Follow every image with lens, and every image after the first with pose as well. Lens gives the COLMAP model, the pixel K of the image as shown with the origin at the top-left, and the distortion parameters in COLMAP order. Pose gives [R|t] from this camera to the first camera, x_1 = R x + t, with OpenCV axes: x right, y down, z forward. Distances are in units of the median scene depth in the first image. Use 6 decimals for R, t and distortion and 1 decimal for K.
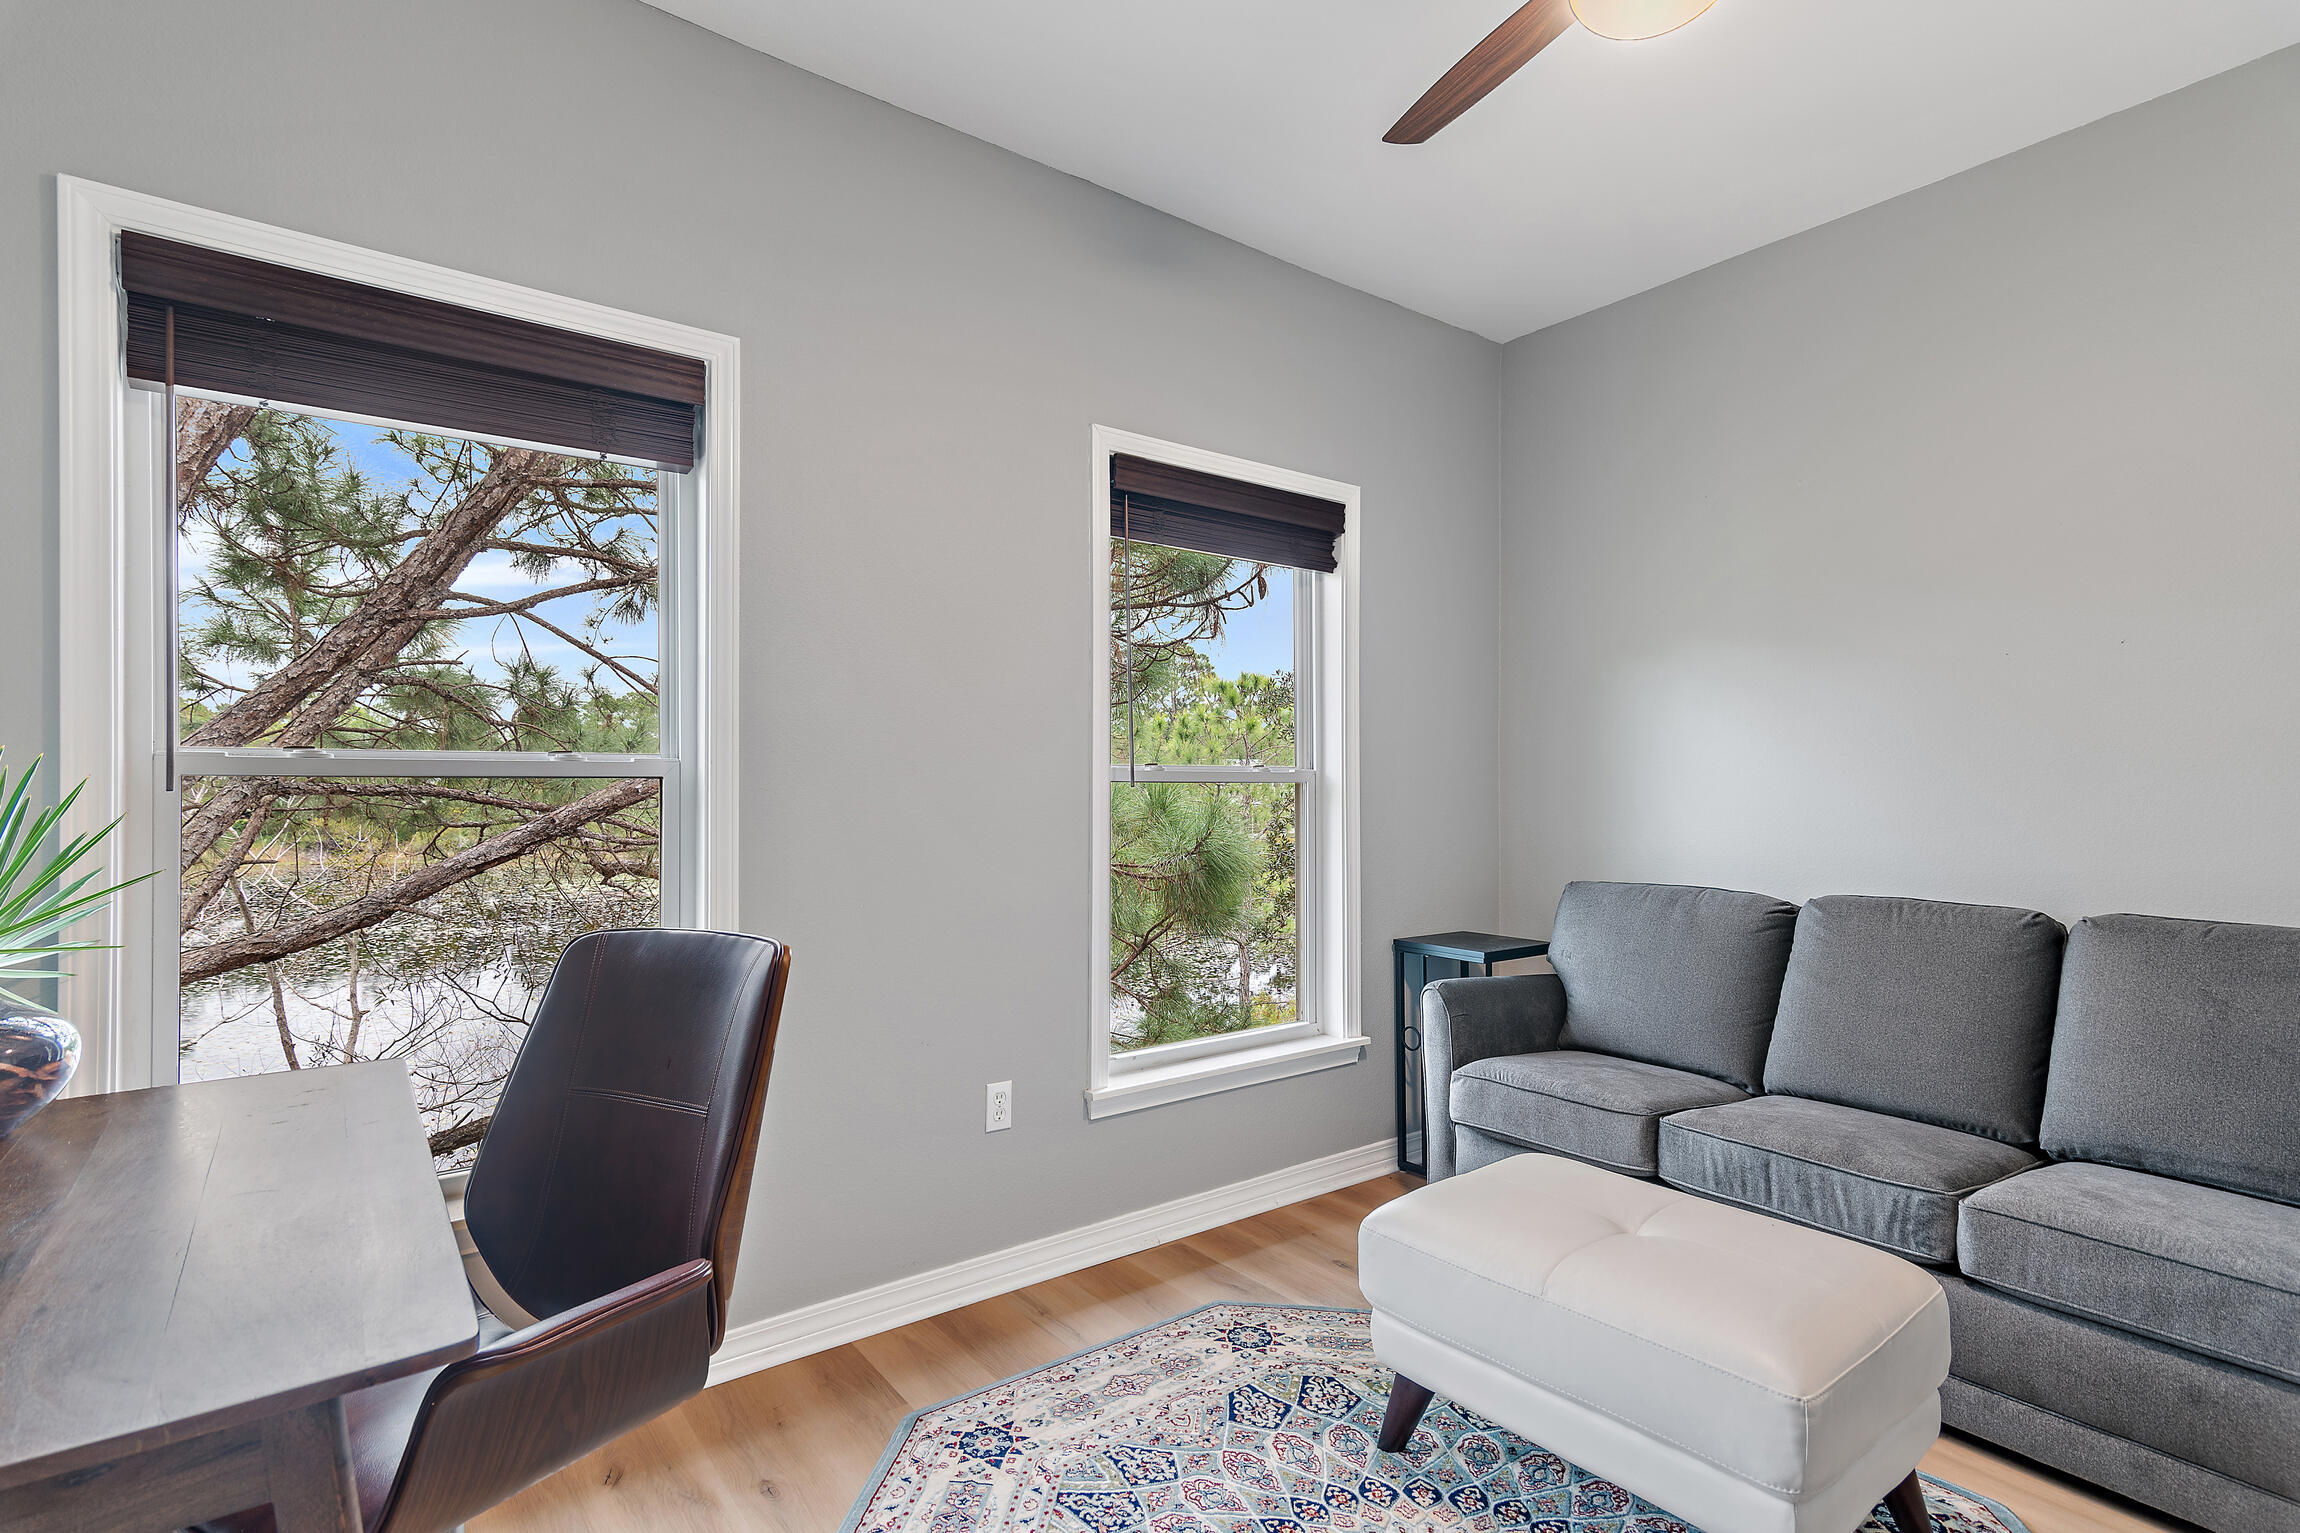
lens RADIAL K [[1106.3, 0, 1145.9], [0, 1106.3, 771.4], [0, 0, 1]] dist [0.001705, 0.000168]
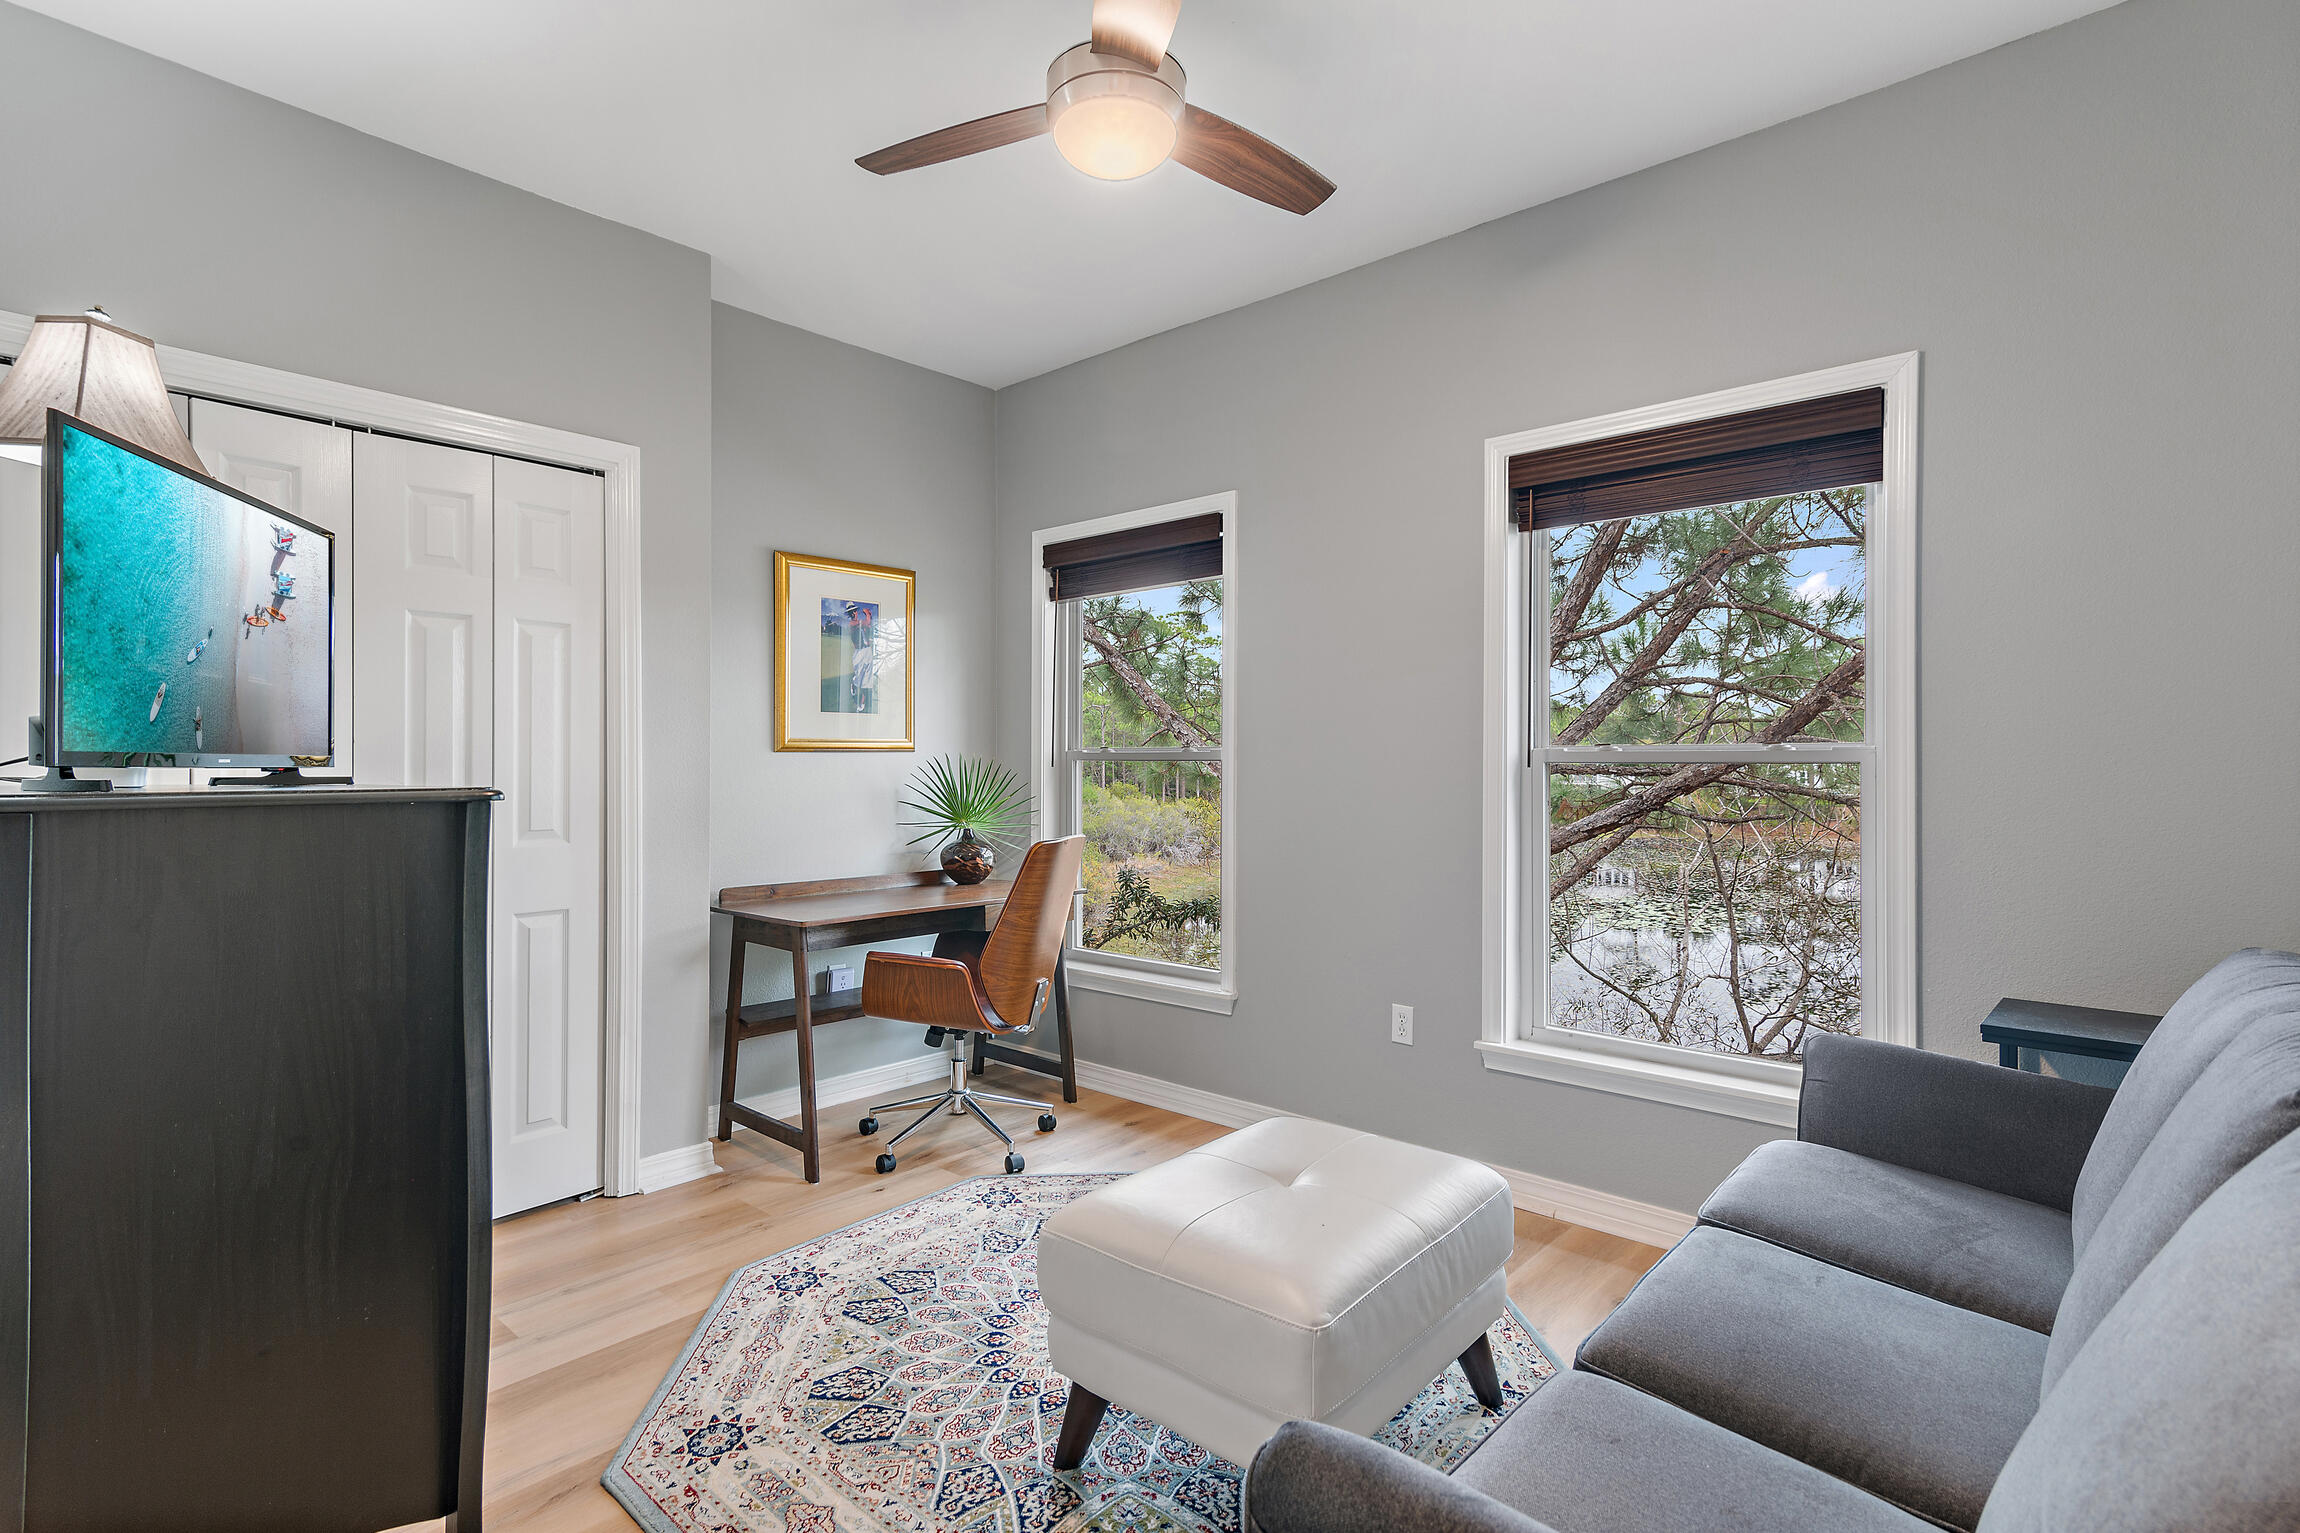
lens RADIAL K [[1106.3, 0, 1142.7], [0, 1106.3, 765.3], [0, 0, 1]] dist [0.001705, 0.000168]
pose [[0.199200, 0.001744, -0.979957, 0.954608], [0.004756, 0.999985, 0.002746, 0.006739], [0.979947, -0.005208, 0.199188, 0.437625]]
